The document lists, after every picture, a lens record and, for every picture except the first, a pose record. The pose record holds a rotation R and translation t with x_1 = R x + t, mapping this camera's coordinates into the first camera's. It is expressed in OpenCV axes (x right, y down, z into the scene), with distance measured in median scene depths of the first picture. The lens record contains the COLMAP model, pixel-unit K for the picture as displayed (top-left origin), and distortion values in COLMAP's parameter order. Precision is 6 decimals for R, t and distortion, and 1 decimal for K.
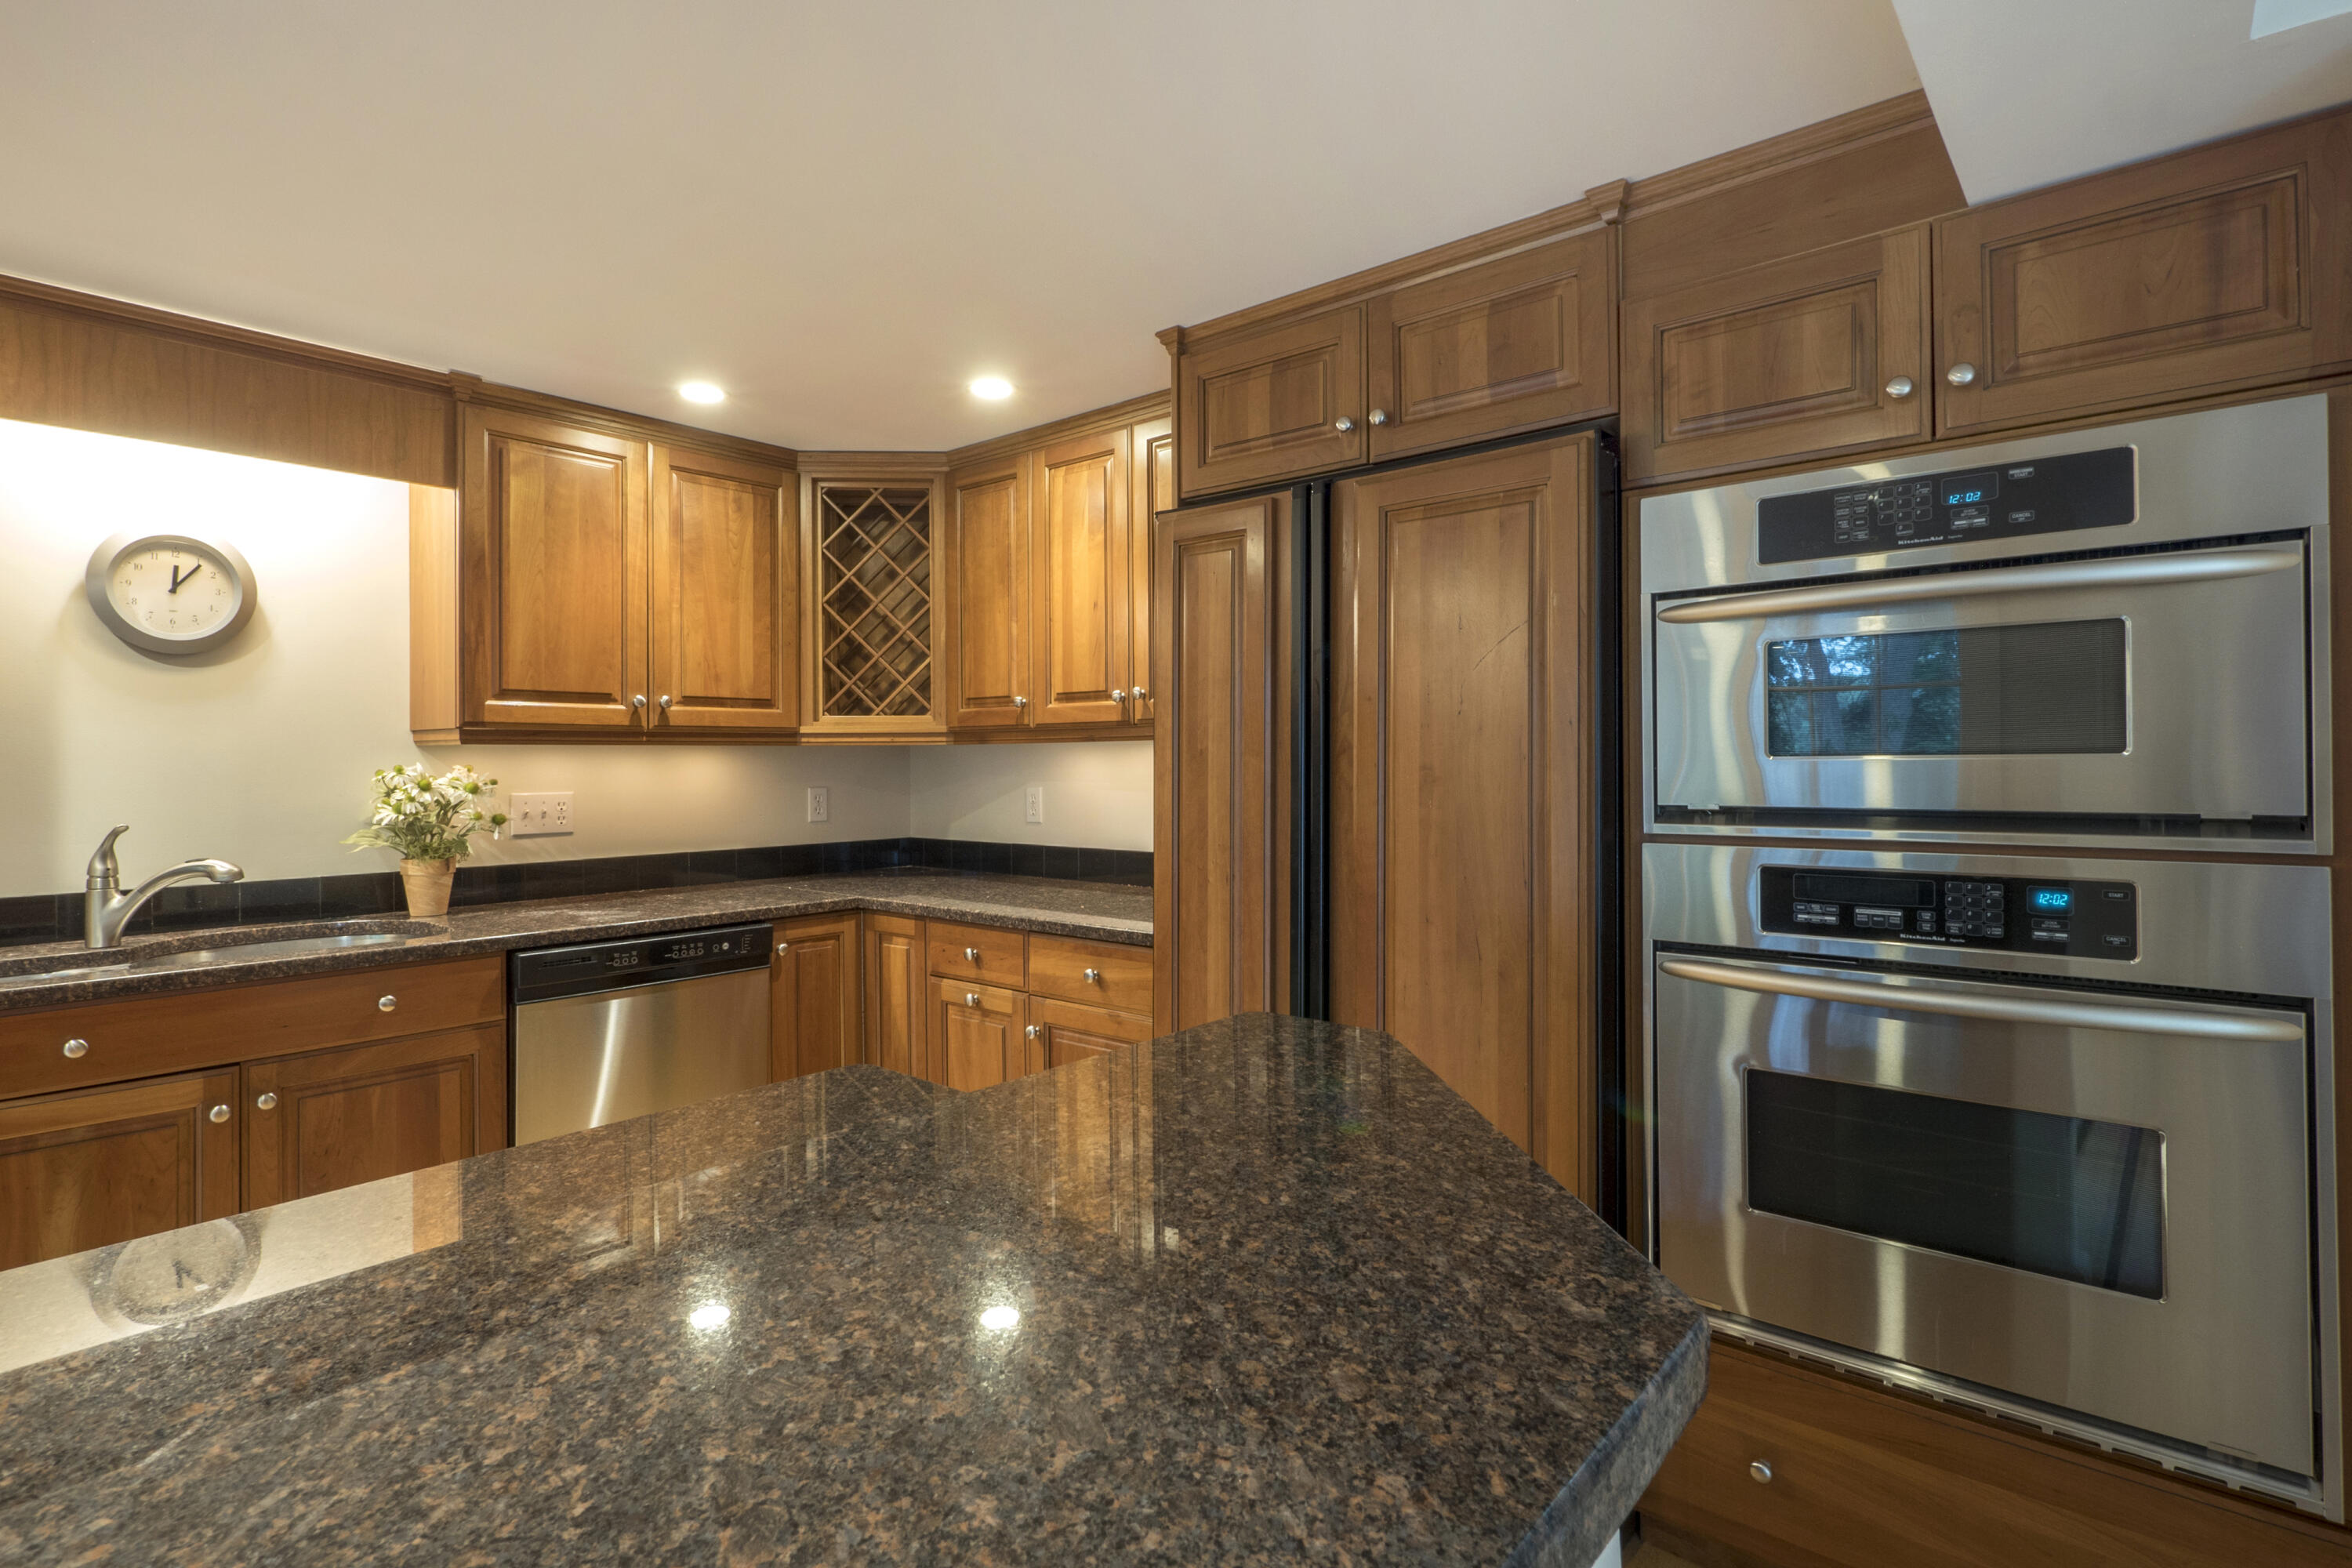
lens RADIAL K [[1154.4, 0, 1184.4], [0, 1154.4, 759.2], [0, 0, 1]] dist [-0.000767, 0.000331]
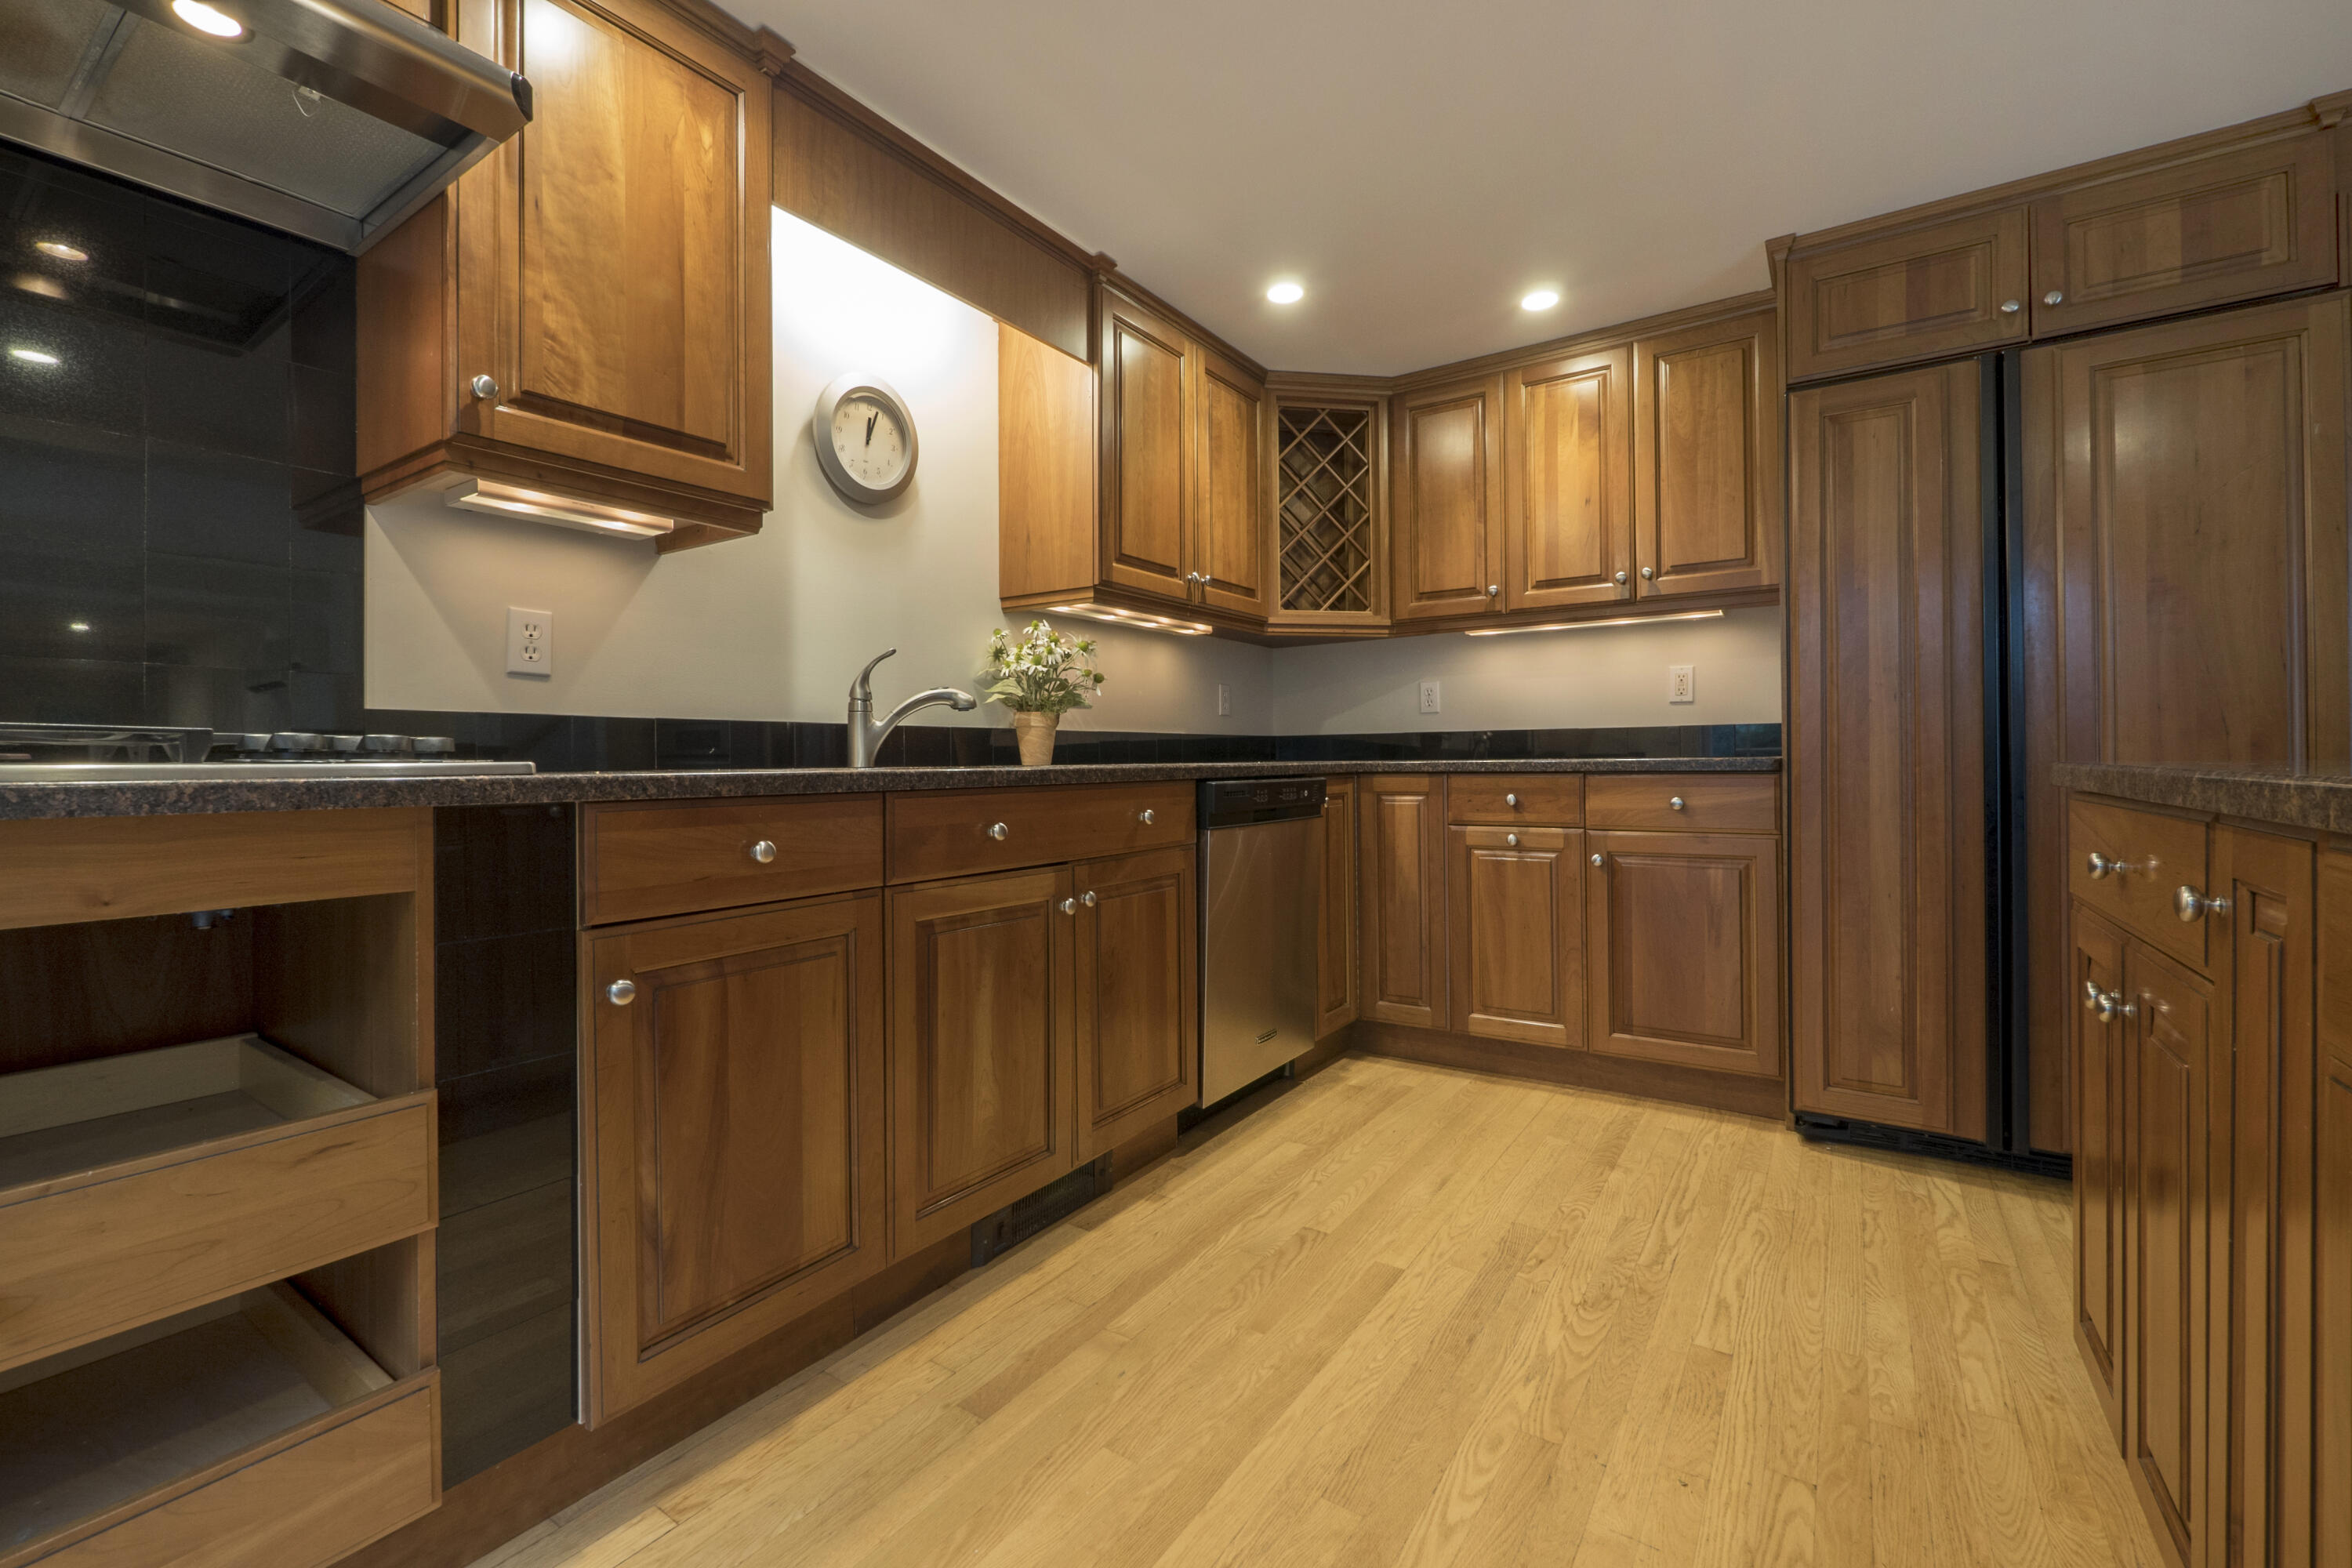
lens RADIAL K [[989.1, 0, 1166.7], [0, 989.1, 759.4], [0, 0, 1]] dist [-0.007721, 0.000771]
pose [[0.994446, -0.003172, 0.105204, -0.625766], [0.003422, 0.999992, -0.002195, 0.130441], [-0.105196, 0.002543, 0.994448, 0.069036]]
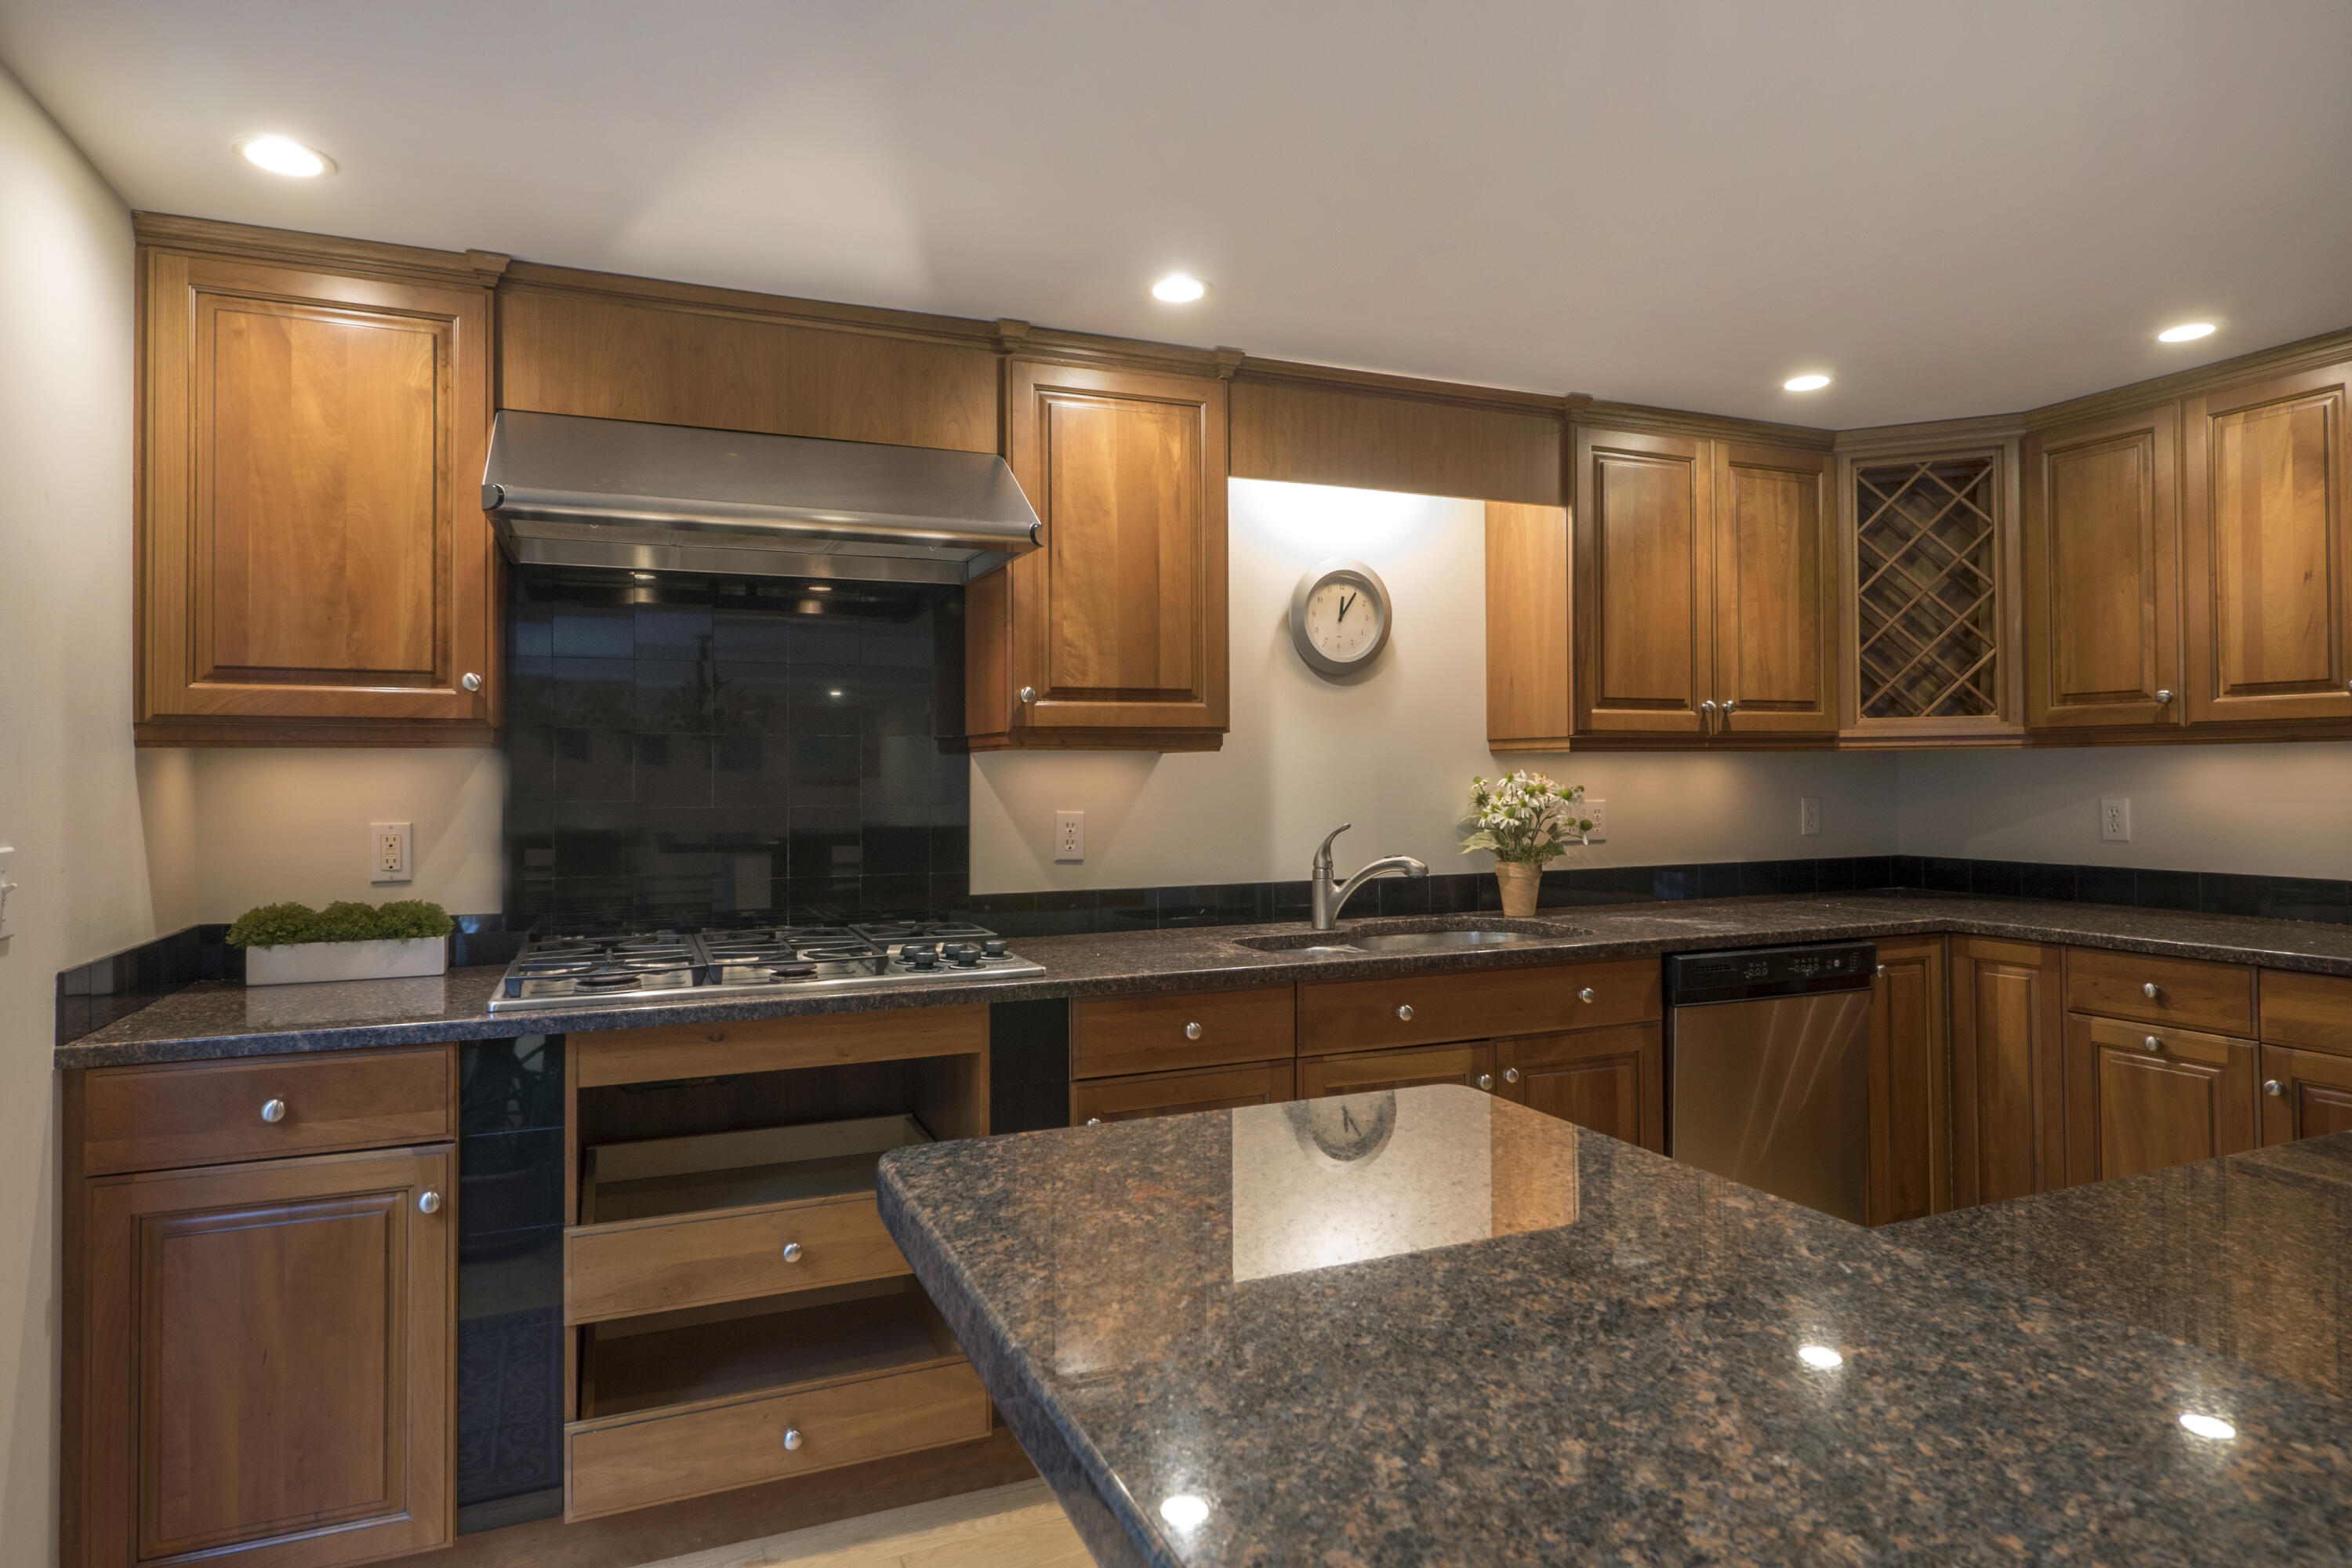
lens RADIAL K [[1318.5, 0, 1169.1], [0, 1318.5, 762.8], [0, 0, 1]] dist [0.000715, -0.001289]
pose [[0.892095, -0.006231, -0.451804, -0.393838], [0.003009, 0.999965, -0.007849, 0.004975], [0.451837, 0.005643, 0.892083, -0.208732]]
